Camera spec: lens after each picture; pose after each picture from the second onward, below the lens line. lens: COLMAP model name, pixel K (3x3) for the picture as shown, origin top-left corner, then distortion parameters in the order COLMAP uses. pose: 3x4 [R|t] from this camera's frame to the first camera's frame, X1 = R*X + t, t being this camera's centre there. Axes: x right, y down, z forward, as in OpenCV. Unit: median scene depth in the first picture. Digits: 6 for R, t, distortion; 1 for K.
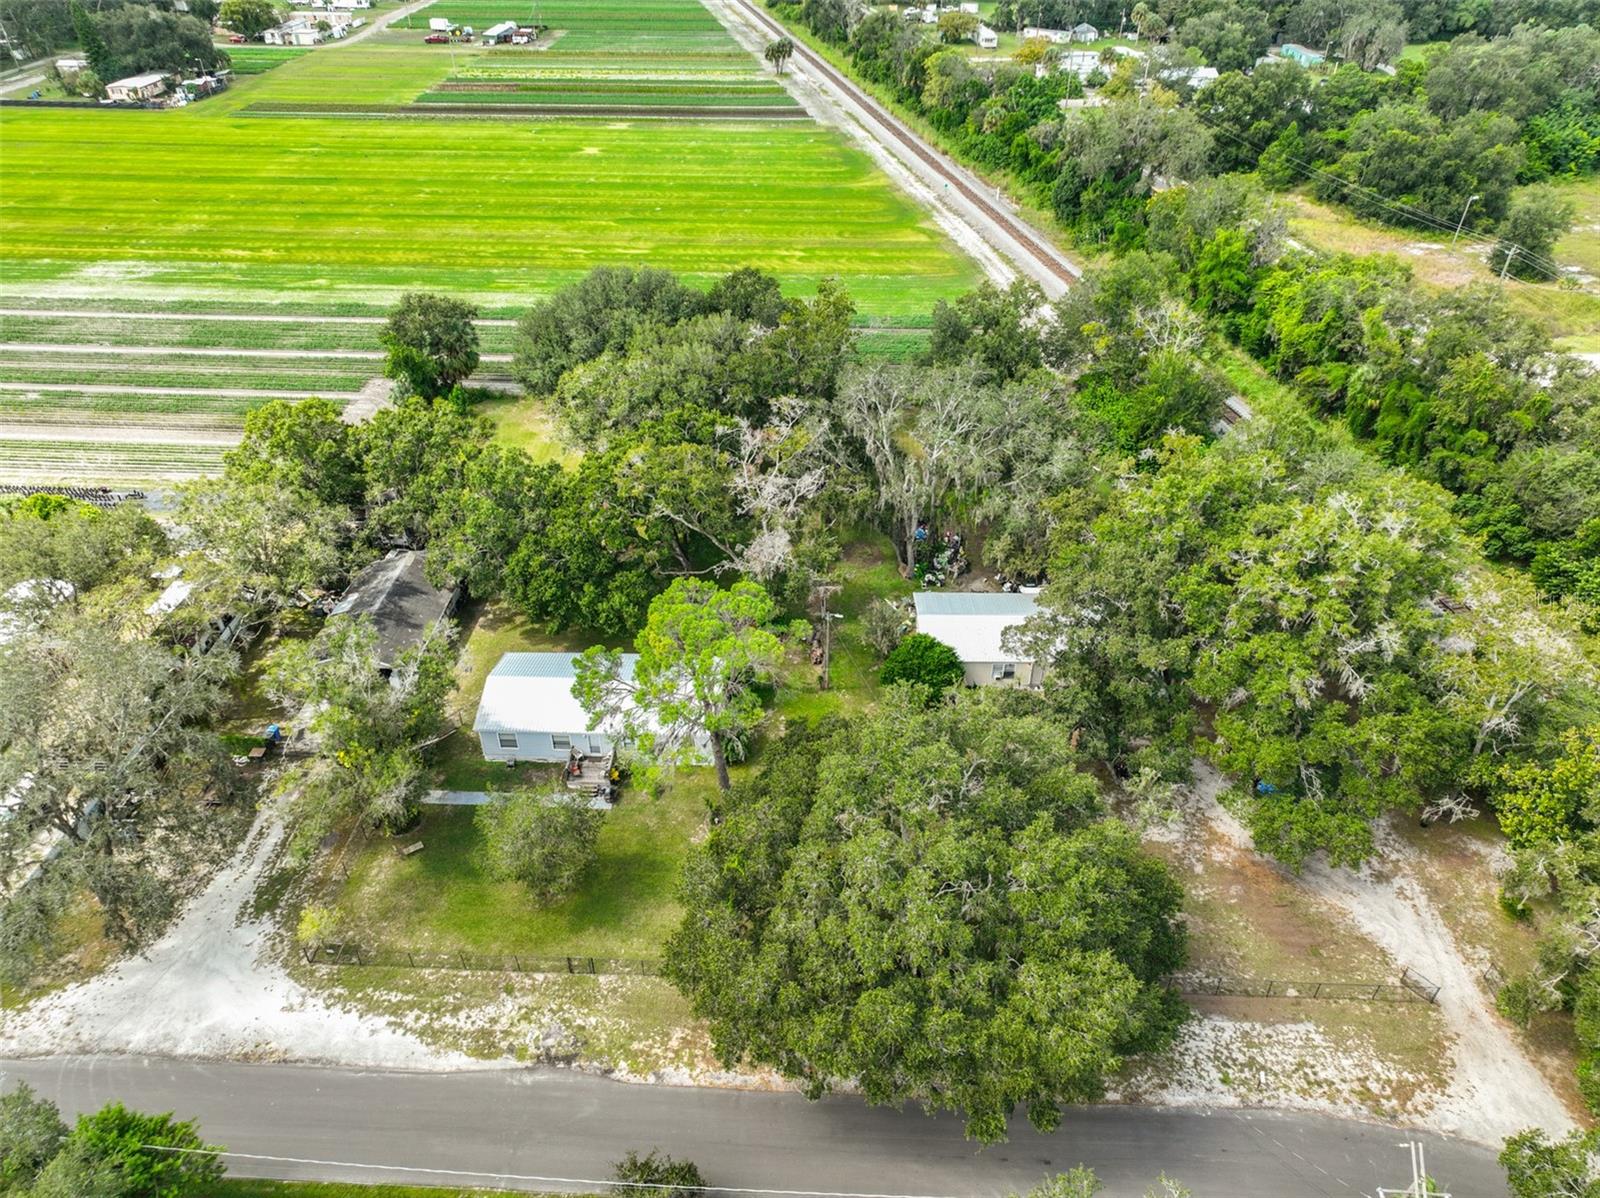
lens RADIAL K [[1114.2, 0, 800.0], [0, 1114.2, 599.0], [0, 0, 1]] dist [-0.014036, 0.029746]
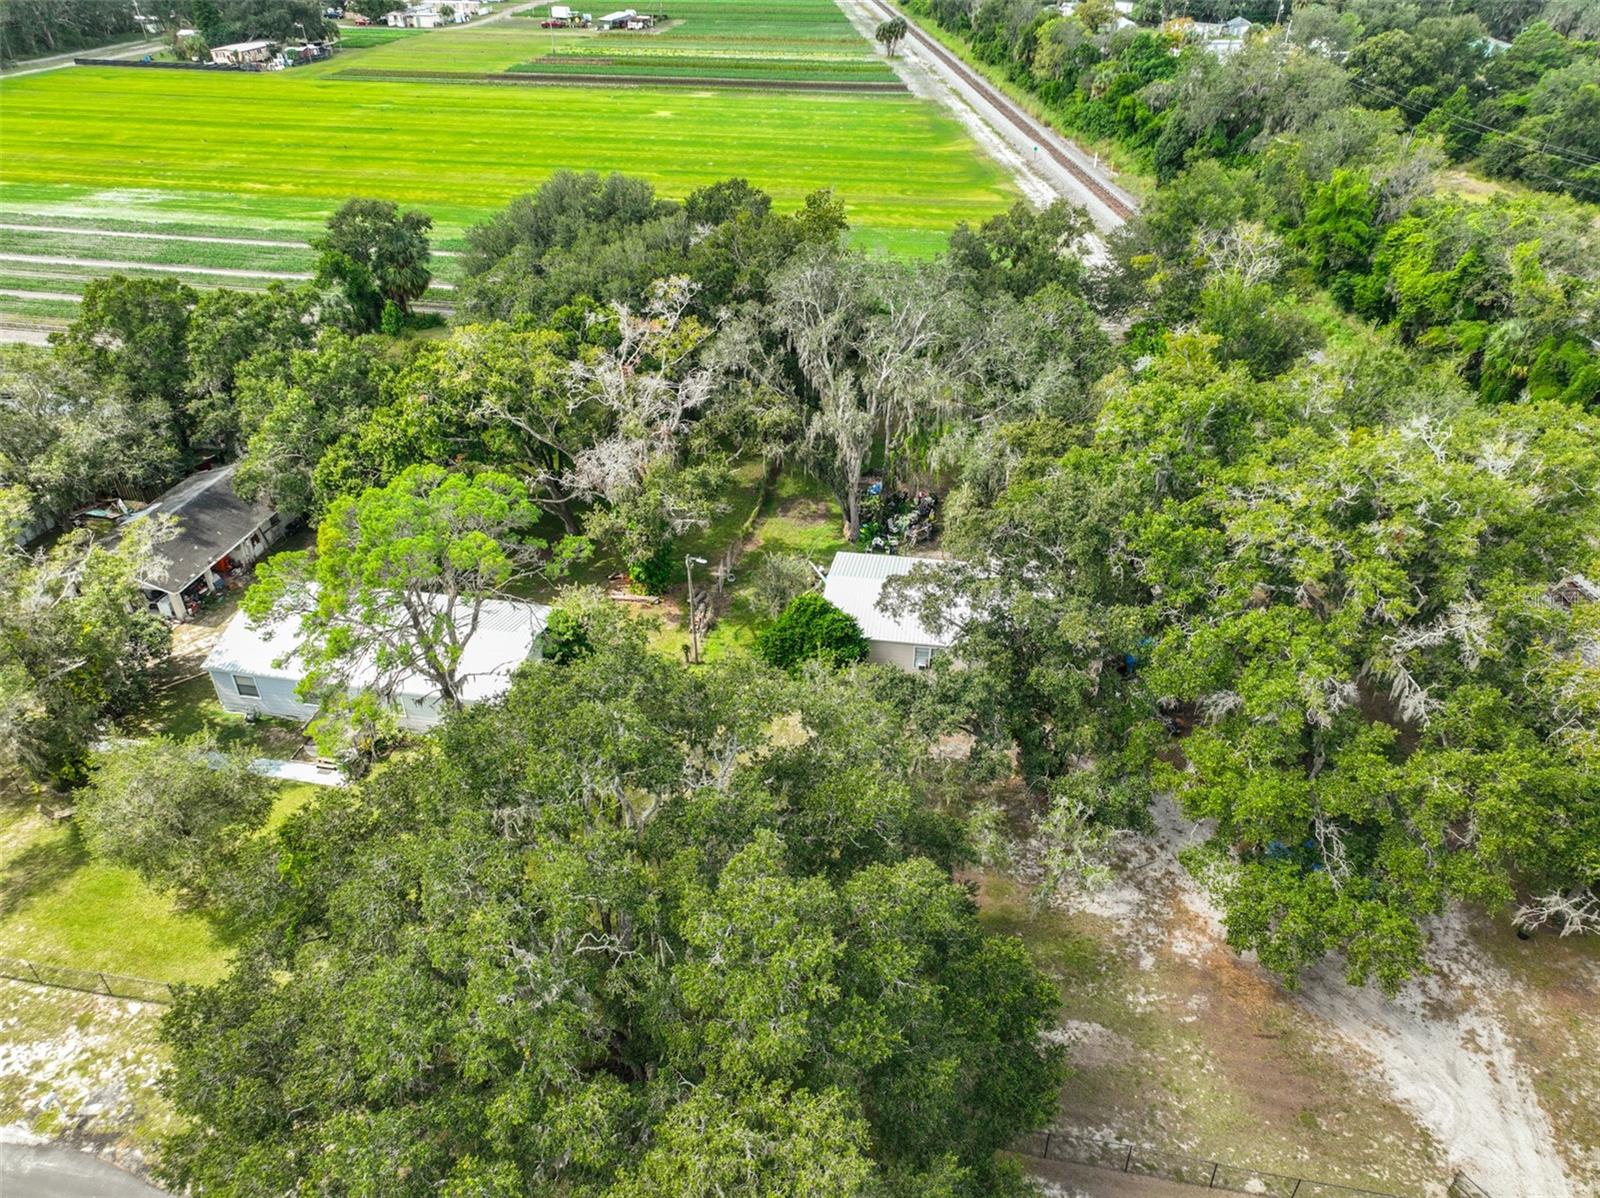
lens RADIAL K [[1114.2, 0, 800.0], [0, 1114.2, 599.0], [0, 0, 1]] dist [-0.014036, 0.029746]
pose [[0.989371, 0.077458, -0.123068, 0.133756], [-0.081722, 0.996204, -0.029983, 0.039680], [0.120279, 0.039721, 0.991945, 0.192004]]
